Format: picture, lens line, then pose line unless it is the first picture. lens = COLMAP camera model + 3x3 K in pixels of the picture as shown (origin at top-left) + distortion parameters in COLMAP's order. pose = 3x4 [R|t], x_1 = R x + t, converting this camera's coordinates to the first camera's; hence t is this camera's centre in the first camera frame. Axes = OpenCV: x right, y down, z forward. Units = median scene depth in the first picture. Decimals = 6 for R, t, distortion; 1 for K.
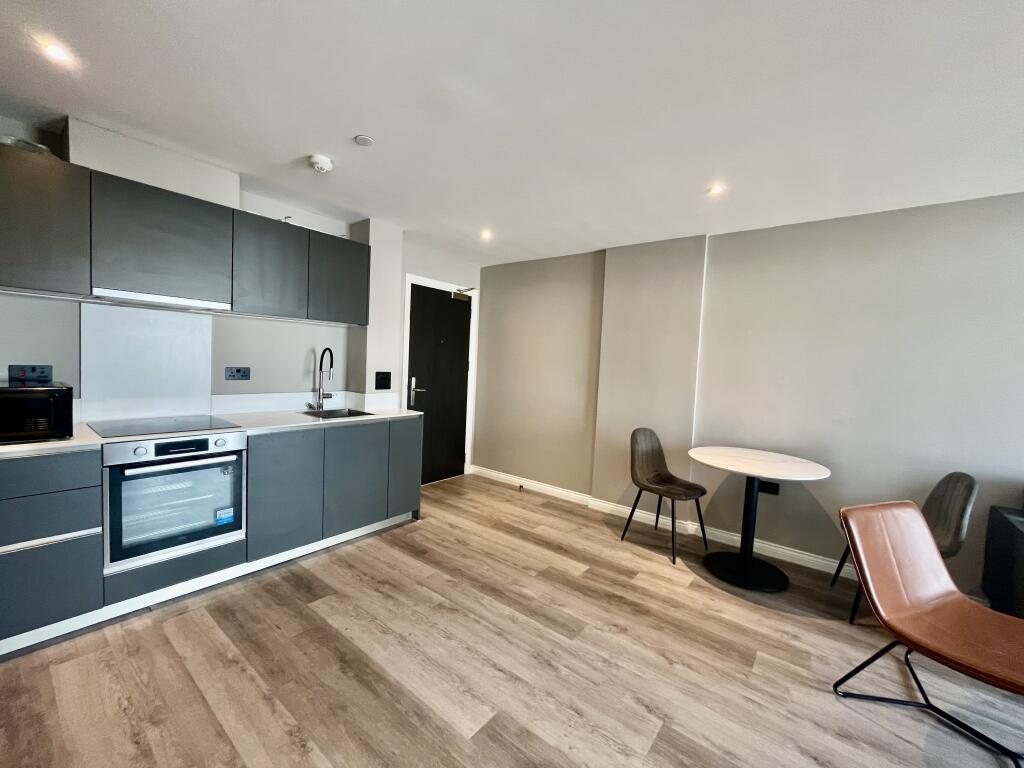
lens RADIAL K [[417.0, 0, 512.0], [0, 417.0, 384.0], [0, 0, 1]] dist [0.000961, 0.000184]
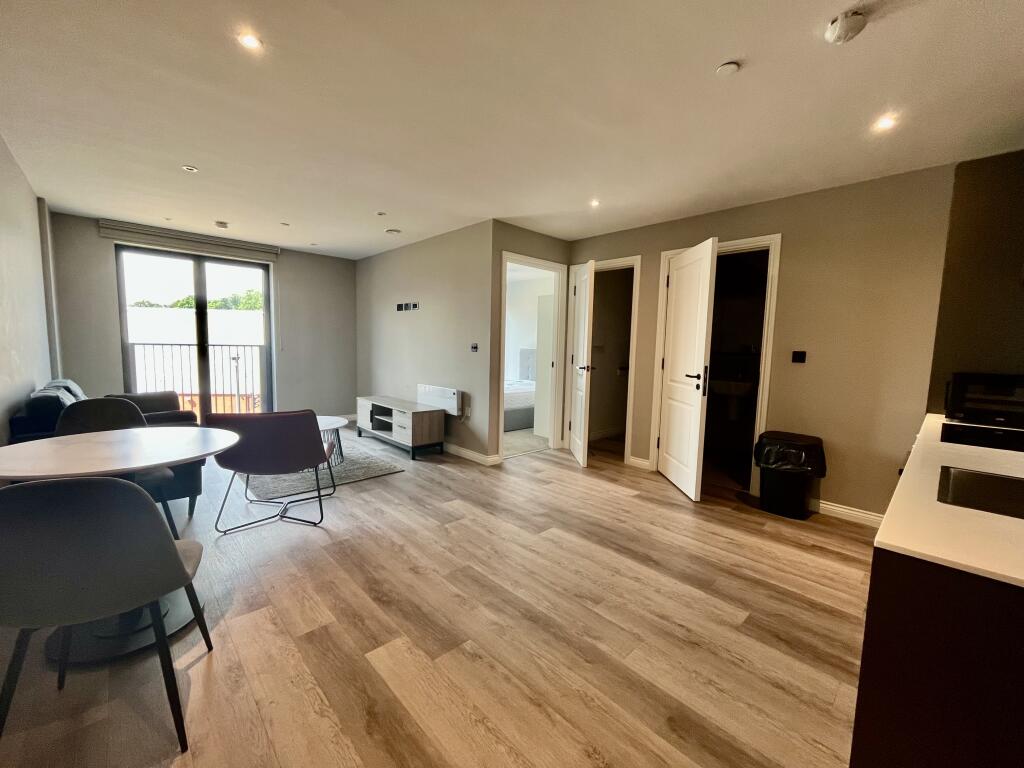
lens RADIAL K [[417.0, 0, 512.0], [0, 417.0, 384.0], [0, 0, 1]] dist [0.000961, 0.000184]
pose [[-0.987516, -0.084270, 0.133078, -0.071995], [-0.062735, 0.985372, 0.158450, -0.047350], [-0.144484, 0.148124, -0.978358, 1.732282]]
